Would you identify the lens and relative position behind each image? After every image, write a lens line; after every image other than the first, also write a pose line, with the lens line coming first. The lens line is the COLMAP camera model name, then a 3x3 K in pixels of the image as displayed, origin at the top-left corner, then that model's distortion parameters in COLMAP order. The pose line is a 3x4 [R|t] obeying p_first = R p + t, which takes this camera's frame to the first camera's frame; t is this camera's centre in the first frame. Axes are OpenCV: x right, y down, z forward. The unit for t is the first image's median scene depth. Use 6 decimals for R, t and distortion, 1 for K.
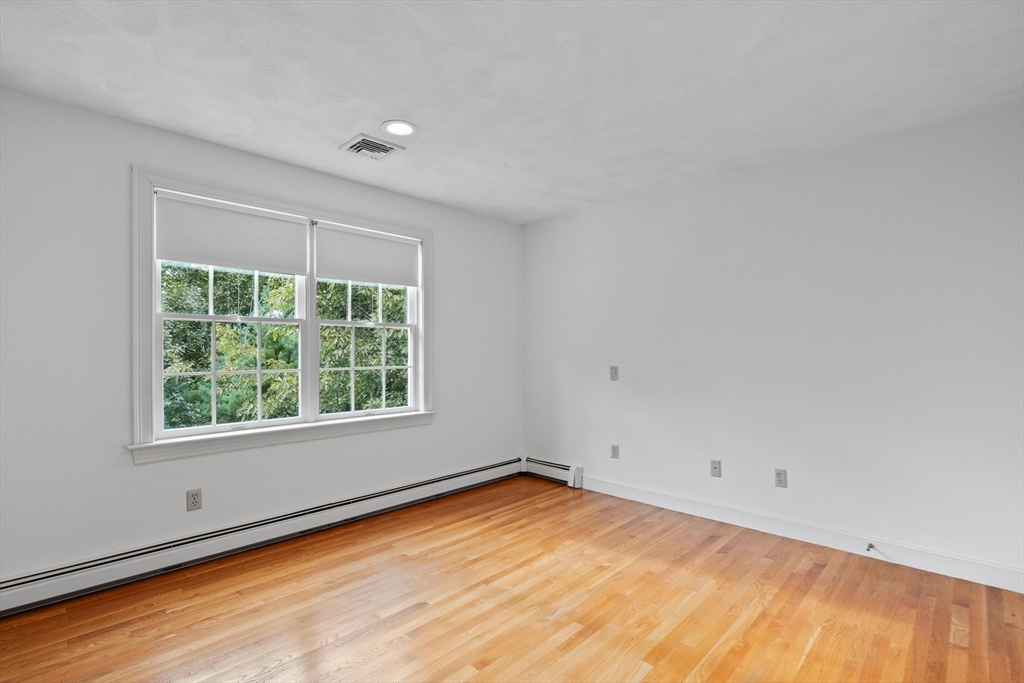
lens RADIAL K [[469.3, 0, 515.6], [0, 469.3, 363.8], [0, 0, 1]] dist [-0.001322, 0.000346]
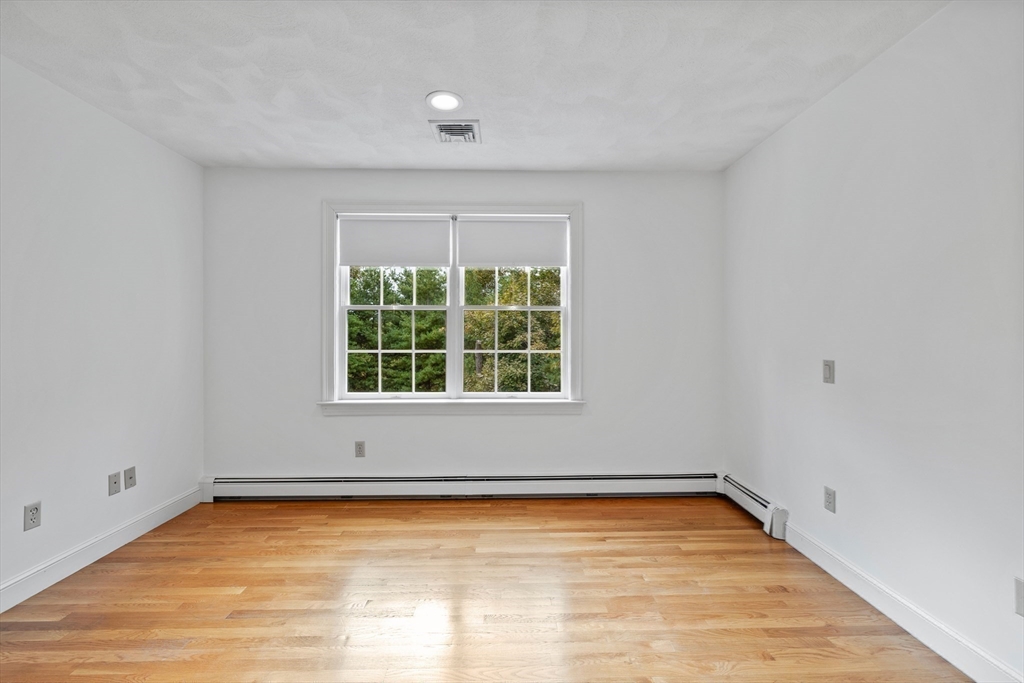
lens RADIAL K [[425.4, 0, 512.0], [0, 425.4, 341.5], [0, 0, 1]] dist [-0.000695, 0.000246]
pose [[0.717617, 0.014535, -0.696286, 0.338591], [-0.021708, 0.999763, -0.001503, -0.010742], [0.696099, 0.016194, 0.717763, 0.354181]]
